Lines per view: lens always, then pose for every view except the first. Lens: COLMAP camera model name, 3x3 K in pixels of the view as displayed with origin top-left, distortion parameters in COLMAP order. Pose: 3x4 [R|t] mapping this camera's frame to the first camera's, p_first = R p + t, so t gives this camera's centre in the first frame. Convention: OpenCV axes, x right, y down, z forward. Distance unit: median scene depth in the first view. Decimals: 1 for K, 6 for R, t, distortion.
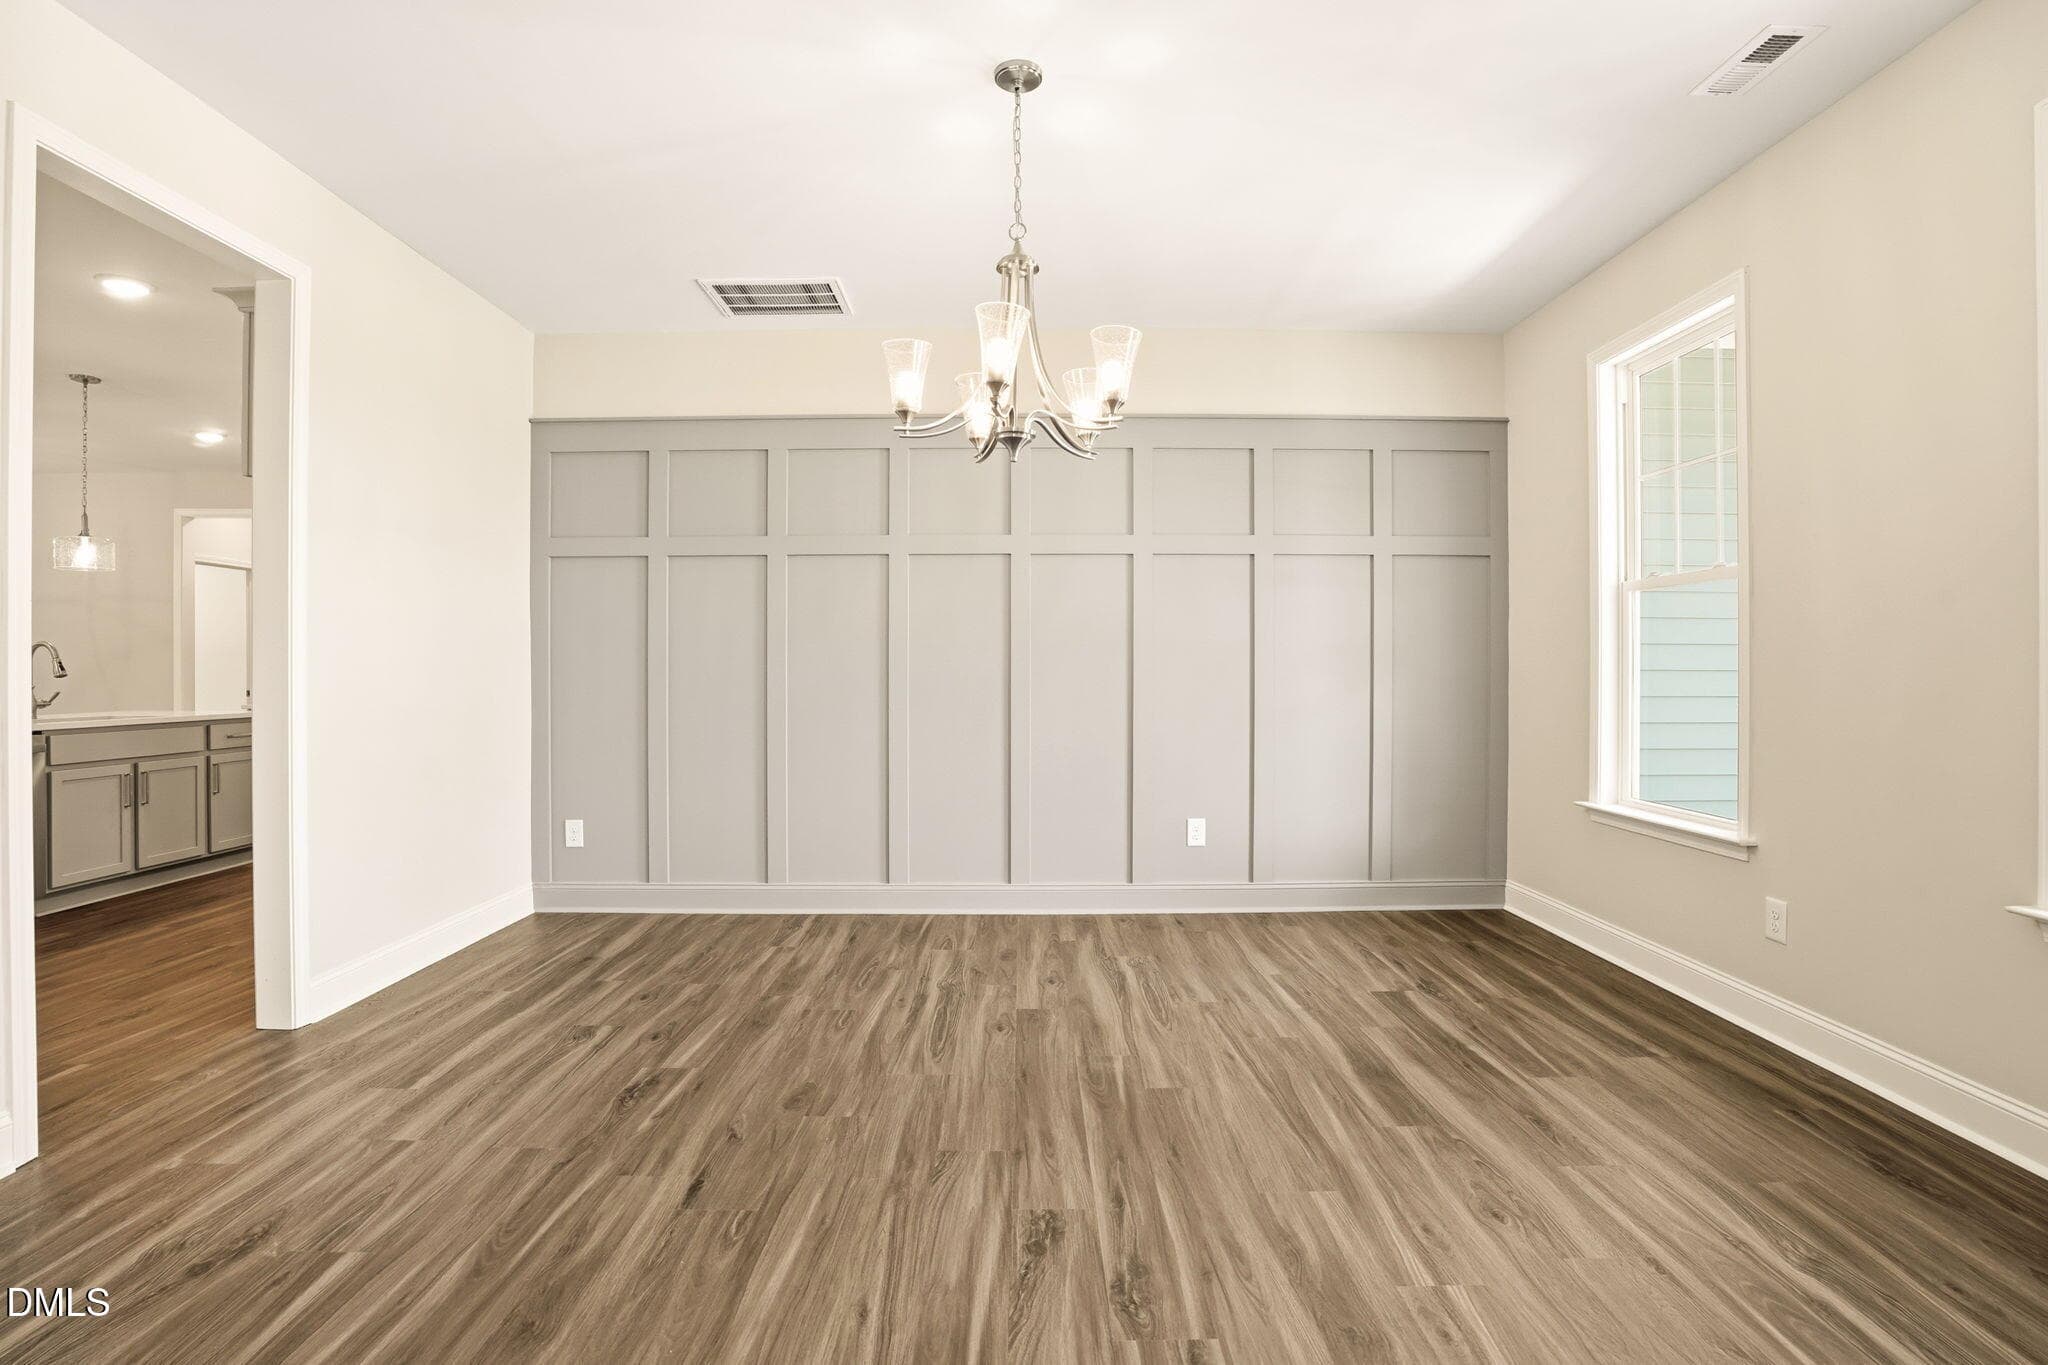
lens RADIAL K [[986.3, 0, 1024.6], [0, 986.3, 678.9], [0, 0, 1]] dist [-0.040929, 0.008575]
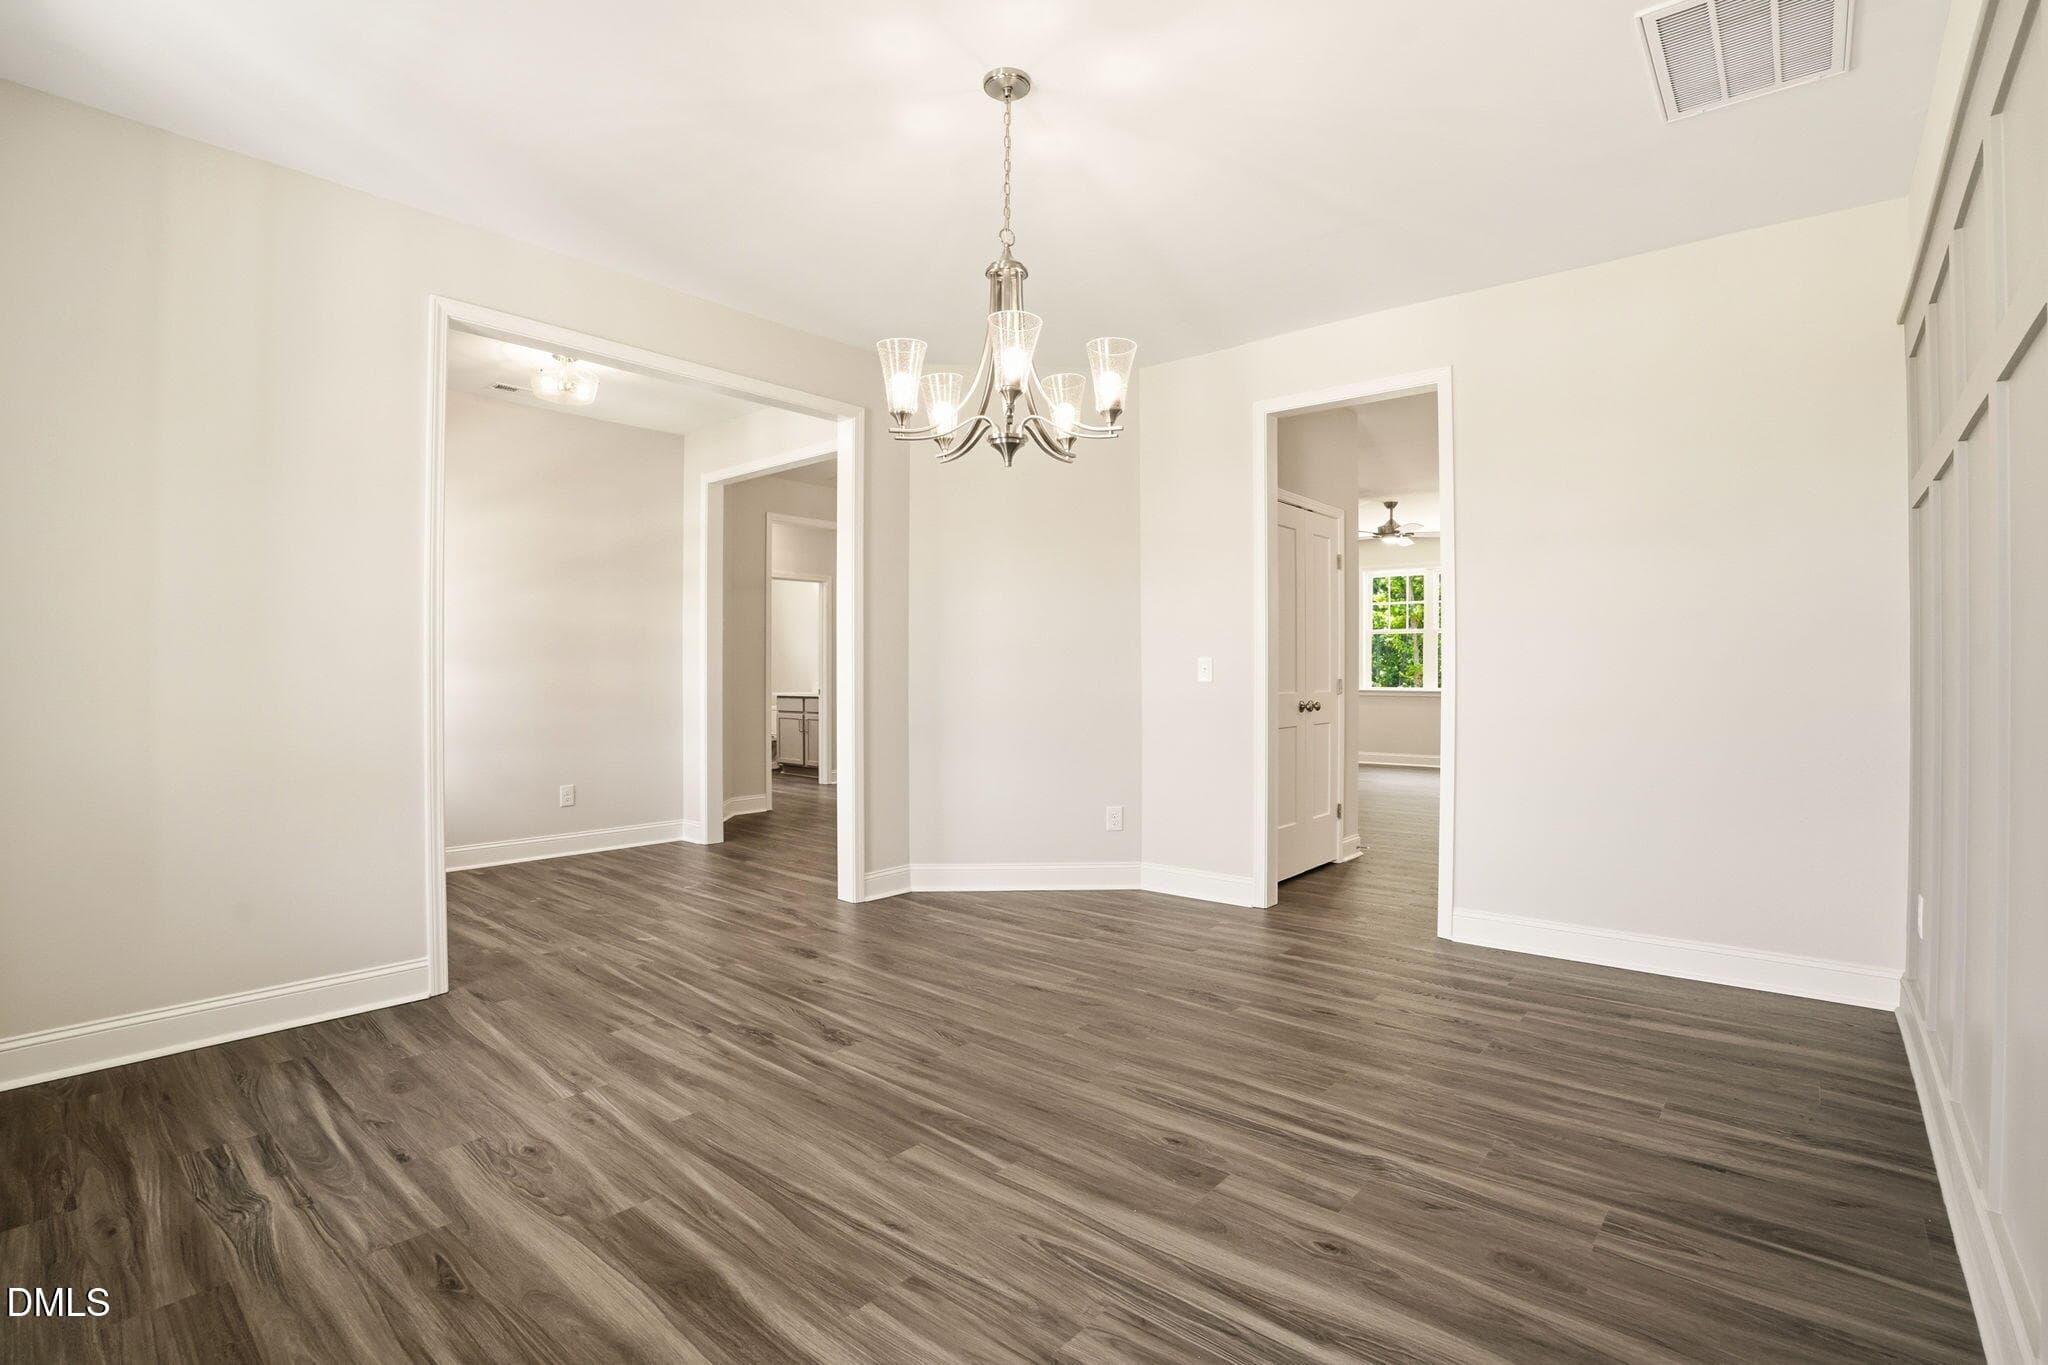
lens RADIAL K [[936.1, 0, 1024.1], [0, 936.1, 683.5], [0, 0, 1]] dist [-0.041382, 0.002707]
pose [[-0.653032, 0.006737, -0.757300, 0.793753], [-0.002827, 0.999932, 0.011334, -0.009207], [0.757325, 0.009542, -0.652969, 1.843217]]
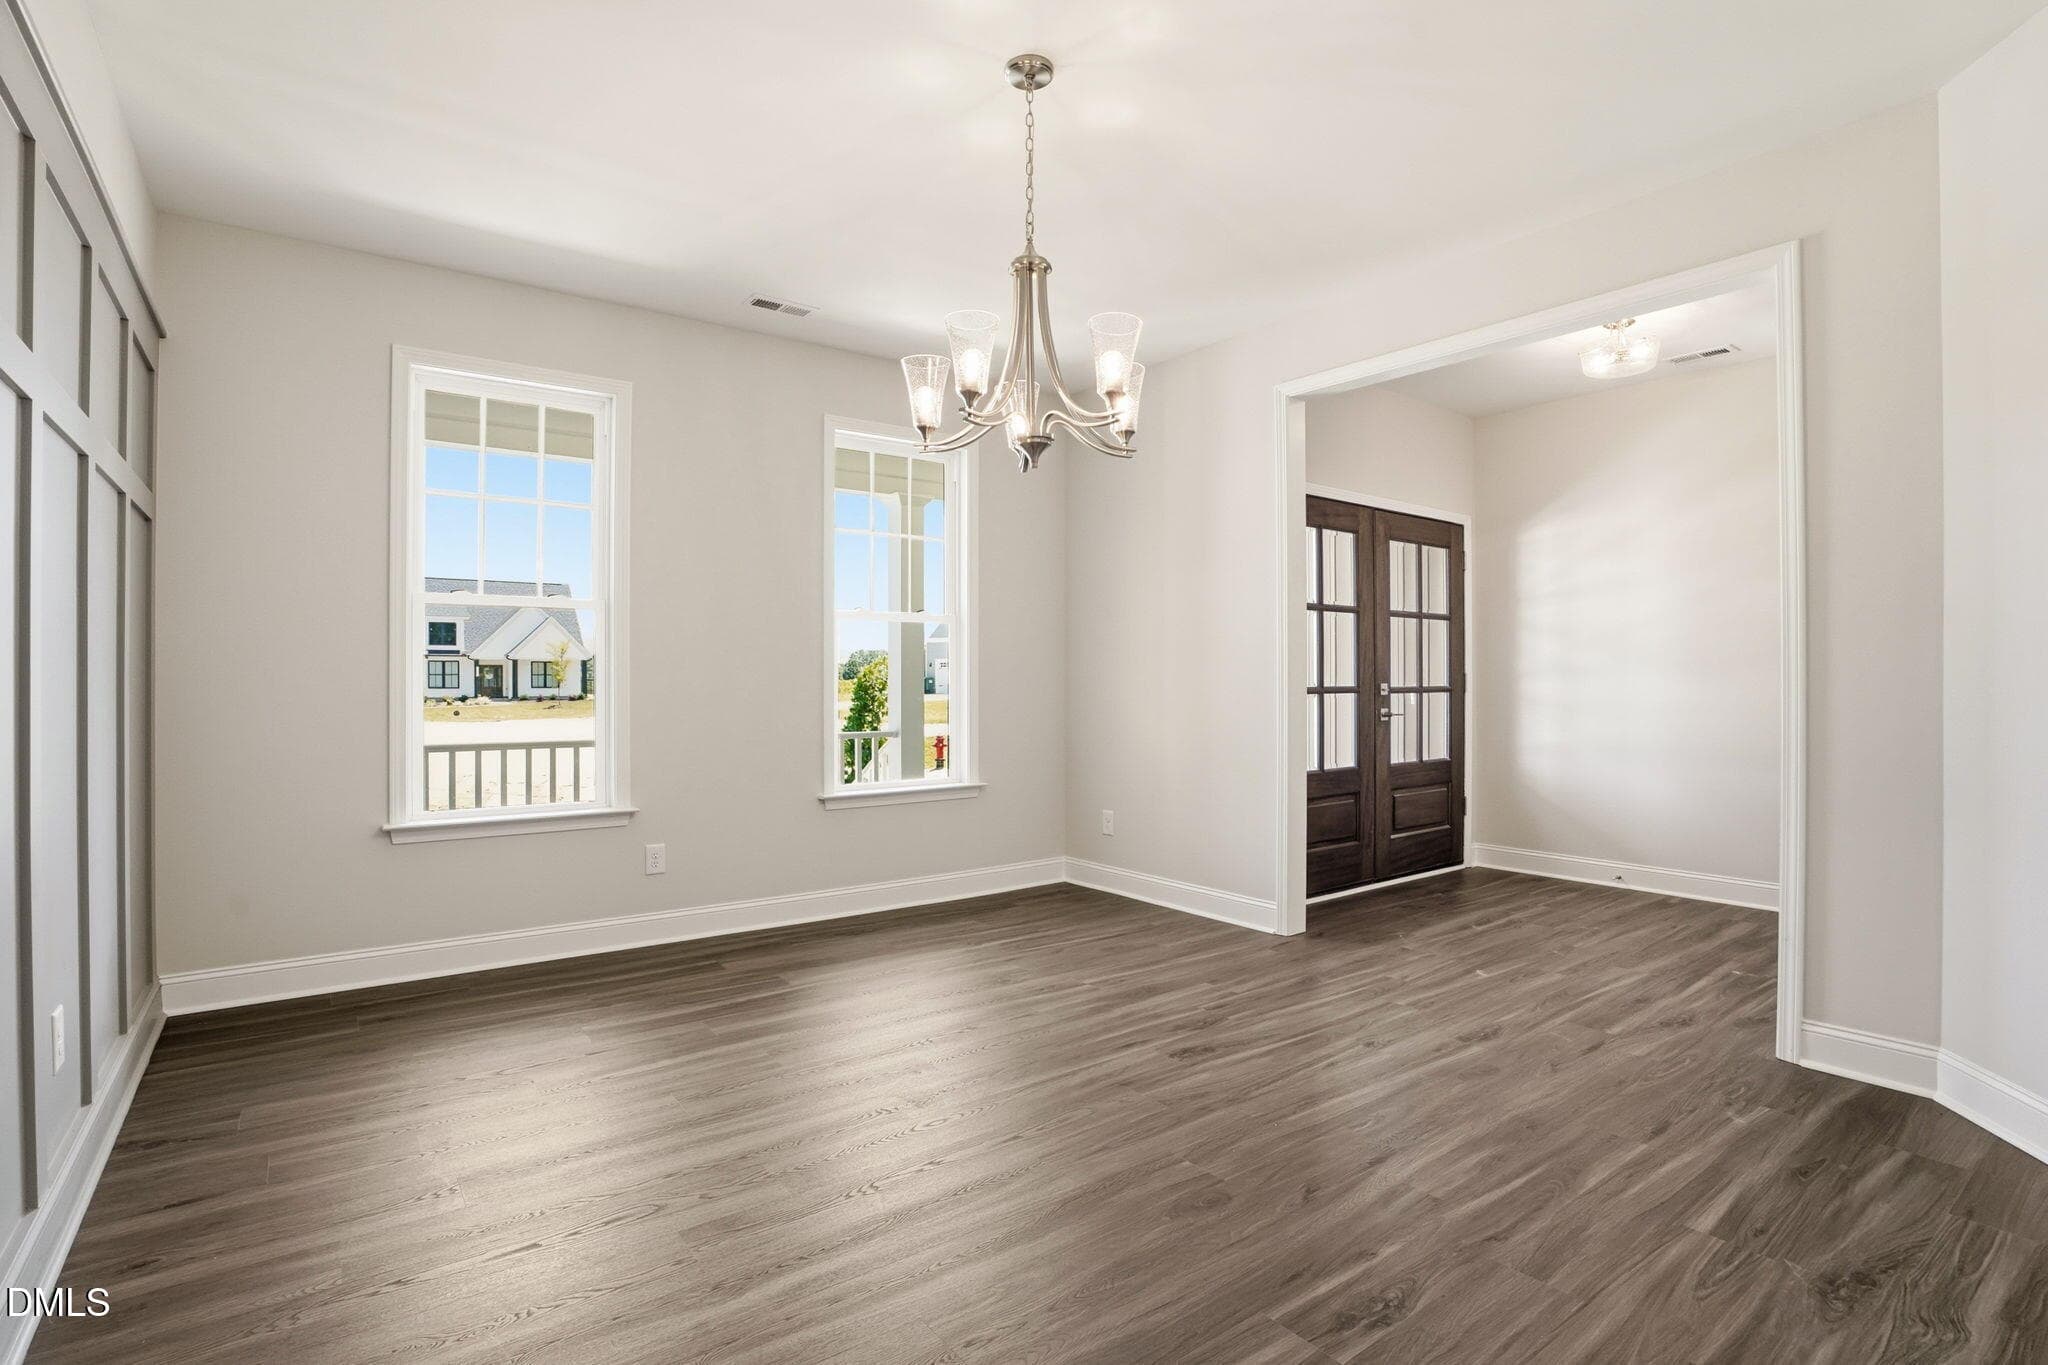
lens RADIAL K [[986.3, 0, 1037.7], [0, 986.3, 680.9], [0, 0, 1]] dist [-0.040929, 0.008575]
pose [[-0.608989, 0.004930, 0.793163, -0.886178], [0.005174, 0.999984, -0.002243, -0.007783], [-0.793162, 0.002737, -0.609005, 1.791889]]
